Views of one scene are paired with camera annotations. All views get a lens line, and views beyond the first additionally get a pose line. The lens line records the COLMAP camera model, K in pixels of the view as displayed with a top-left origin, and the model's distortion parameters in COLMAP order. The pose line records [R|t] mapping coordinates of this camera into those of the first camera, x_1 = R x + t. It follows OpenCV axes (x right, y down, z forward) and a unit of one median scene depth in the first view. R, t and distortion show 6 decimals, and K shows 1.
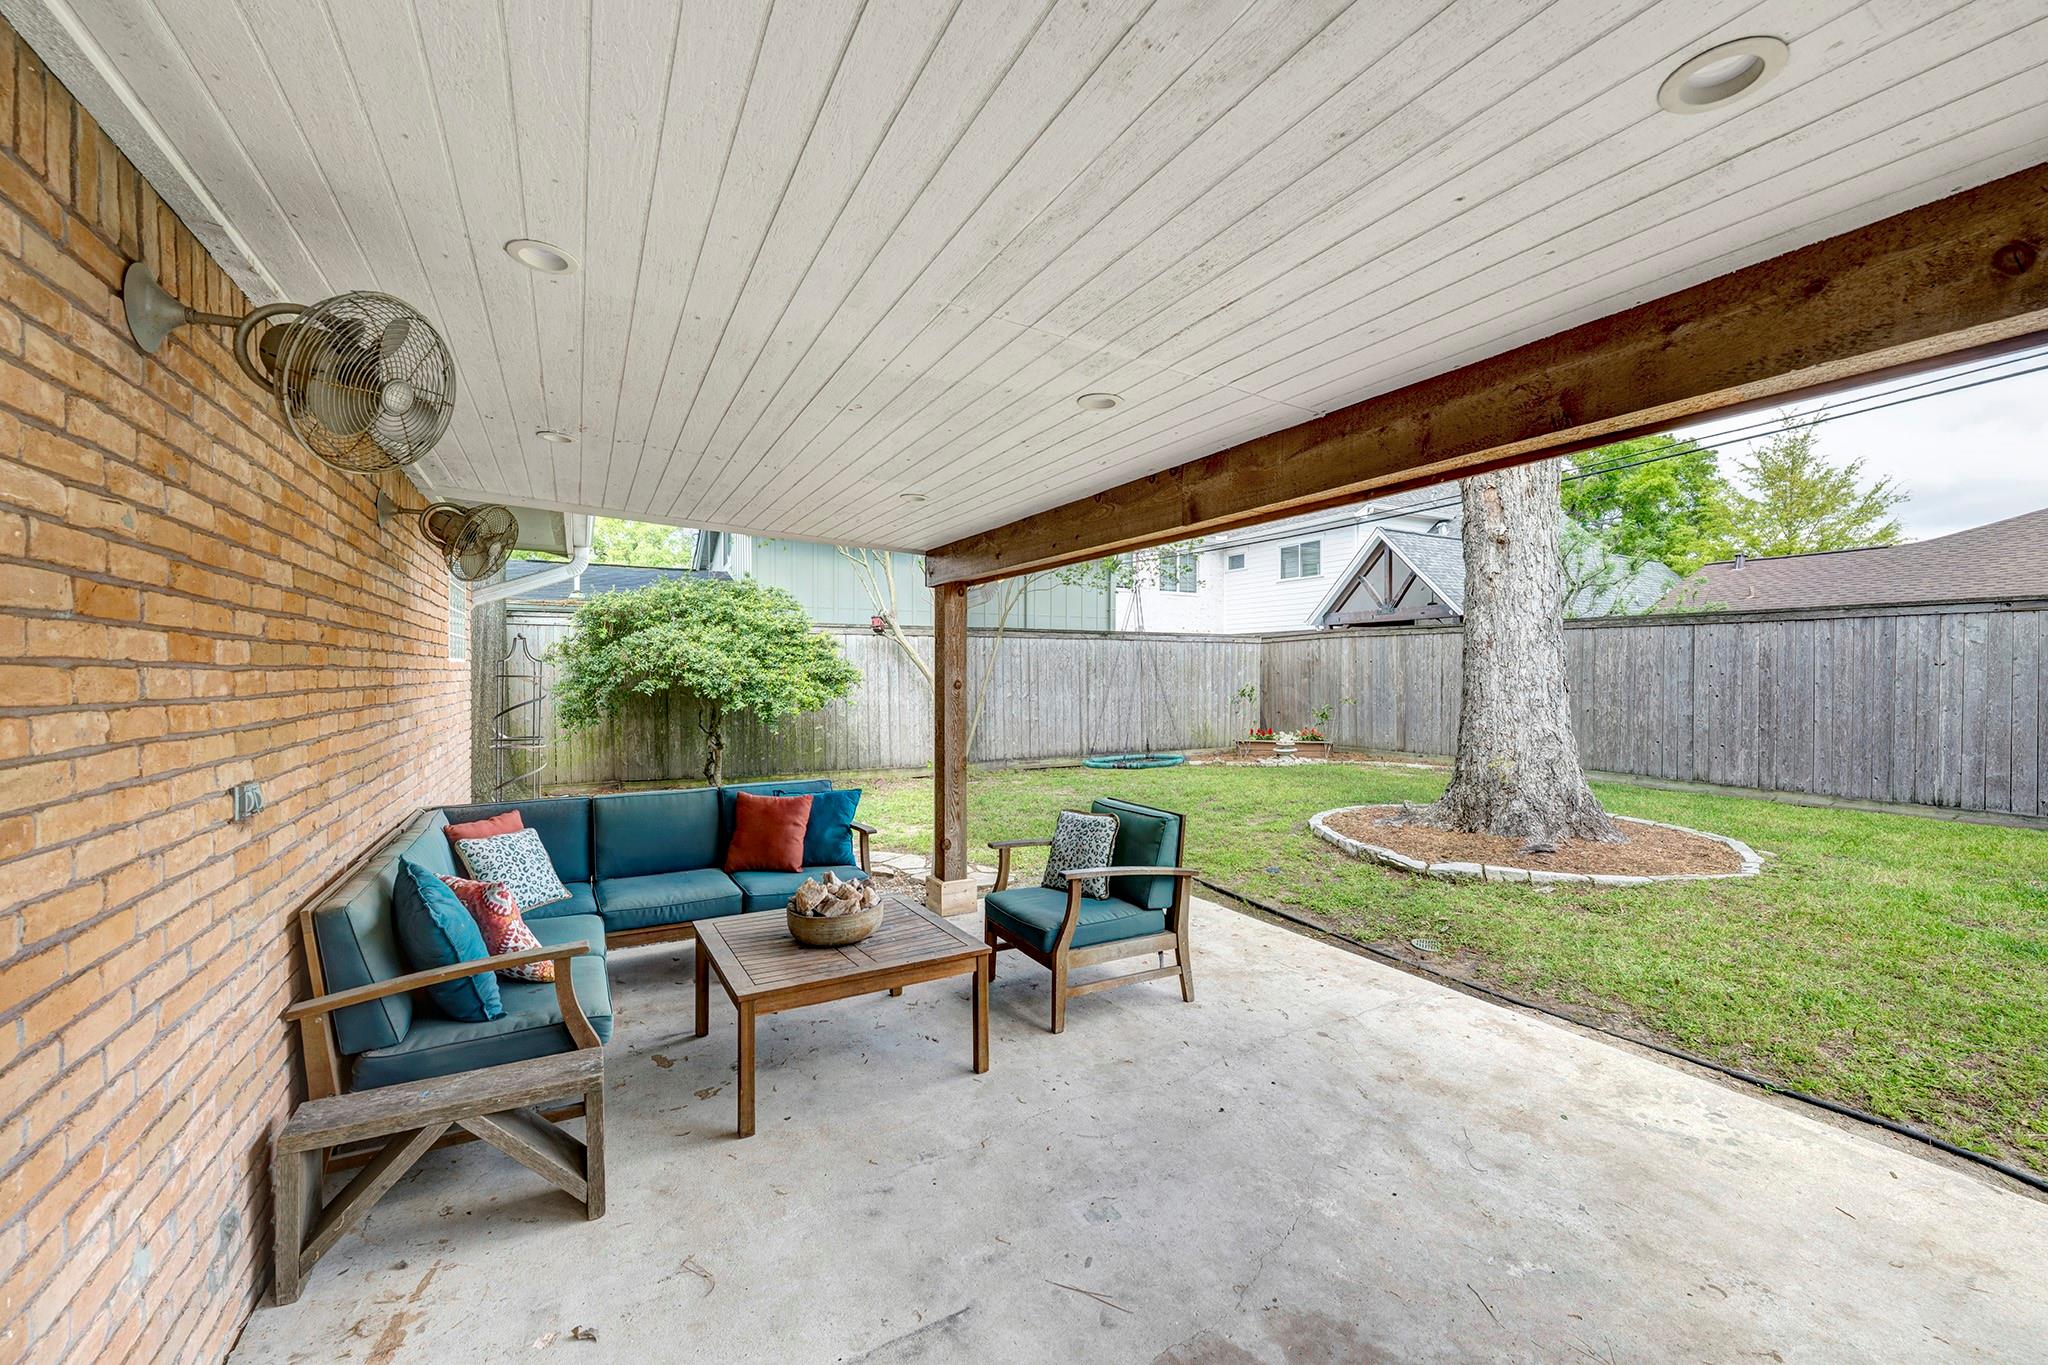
lens RADIAL K [[797.6, 0, 1026.1], [0, 797.6, 682.0], [0, 0, 1]] dist [-0.013038, -0.000189]
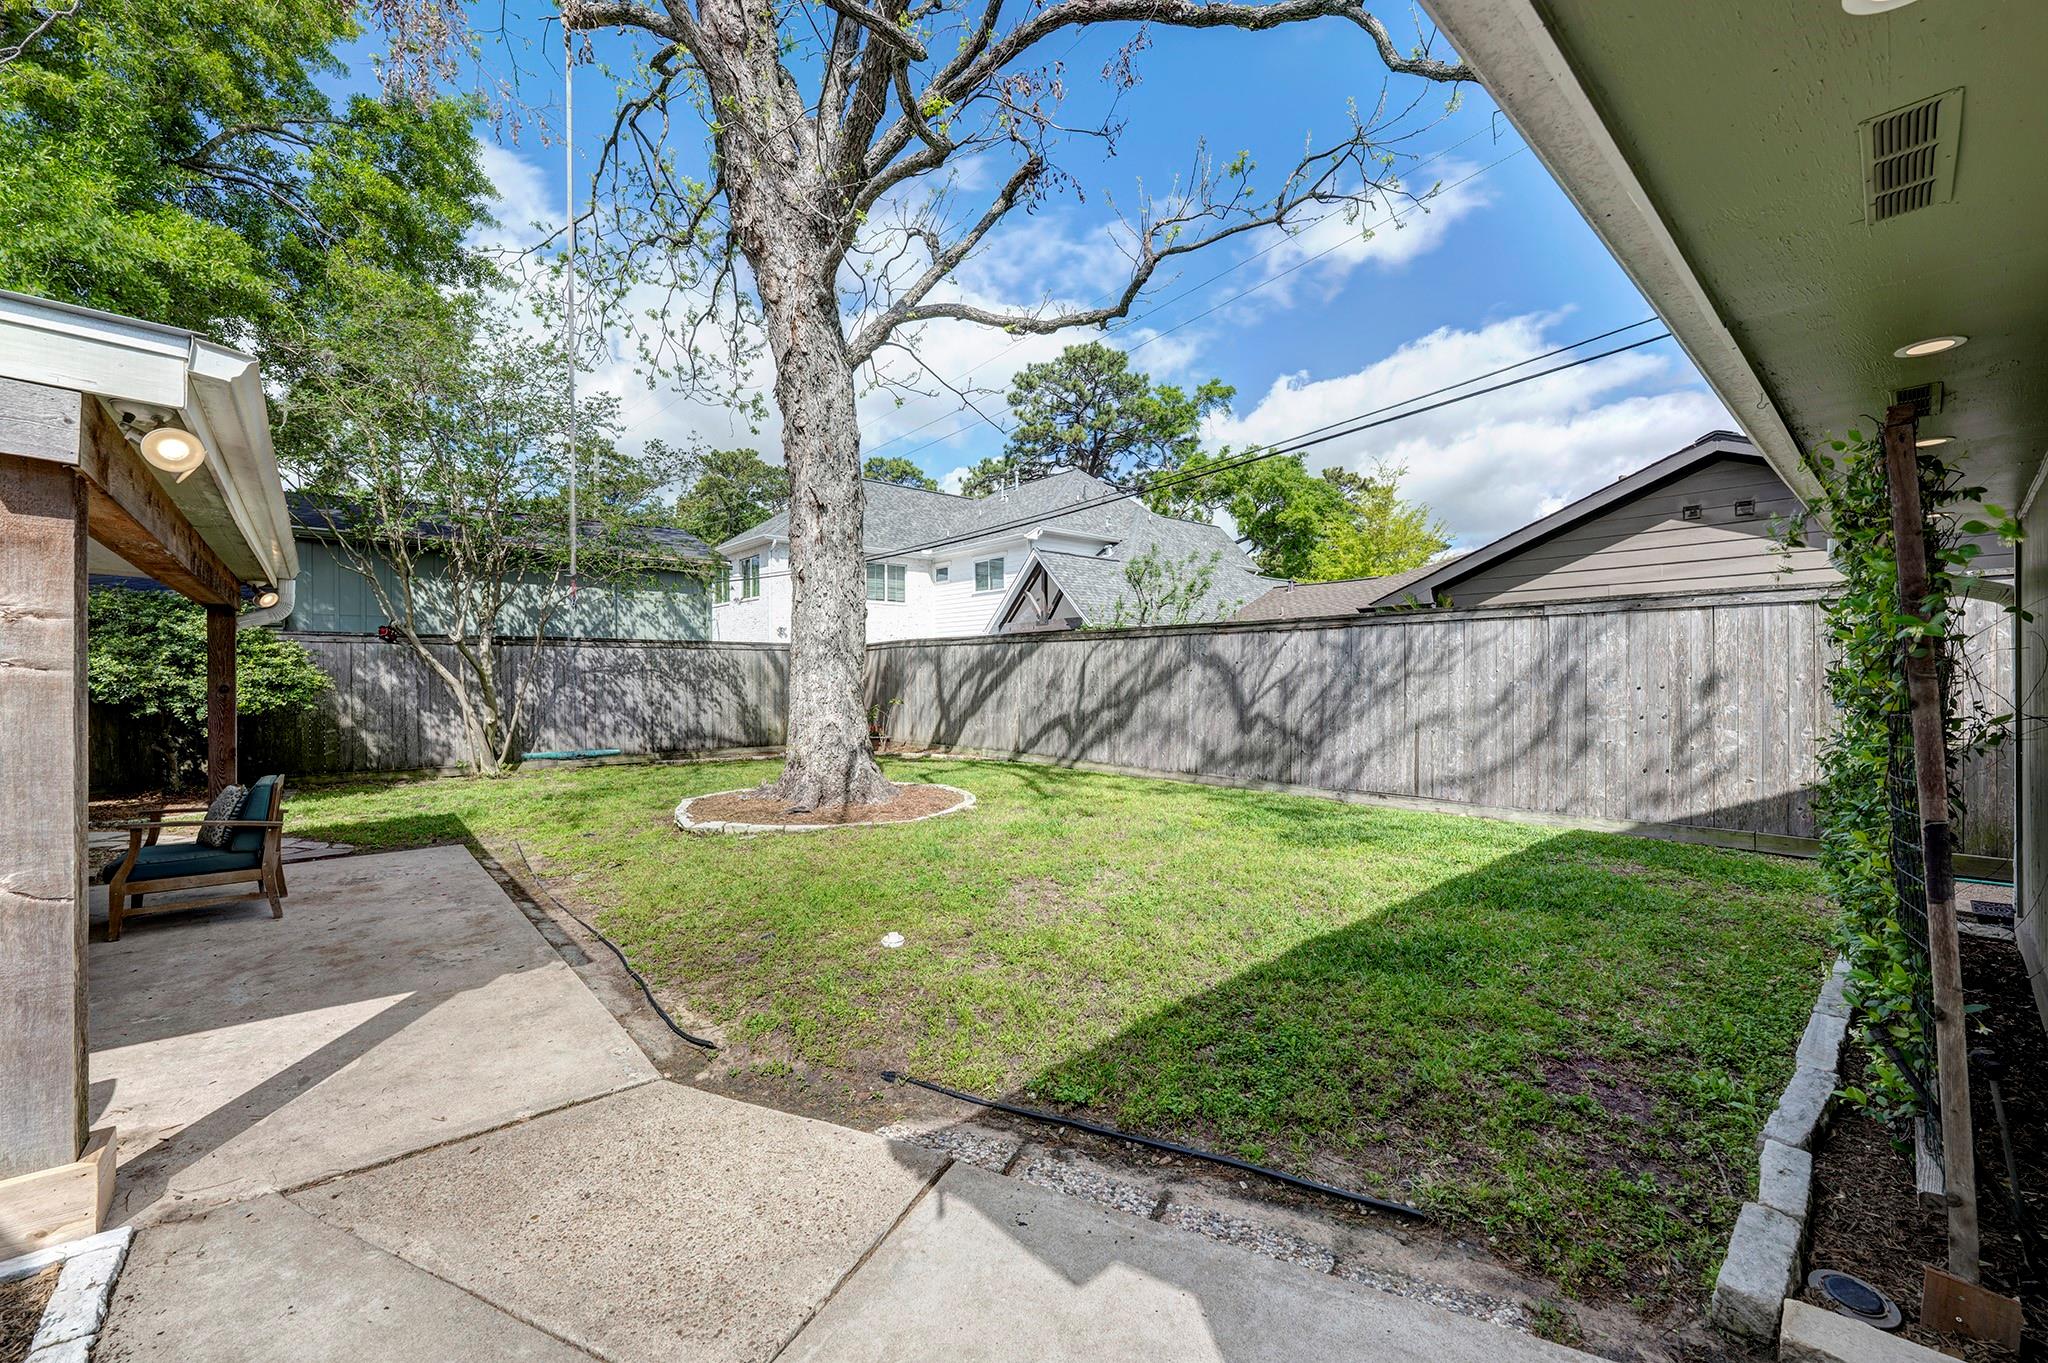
lens RADIAL K [[798.5, 0, 1011.5], [0, 798.5, 682.2], [0, 0, 1]] dist [0.002755, 0.000117]
pose [[0.979469, 0.000254, 0.201596, 0.179527], [0.001078, 0.999978, -0.006496, 0.001286], [-0.201593, 0.006579, 0.979447, -0.093402]]
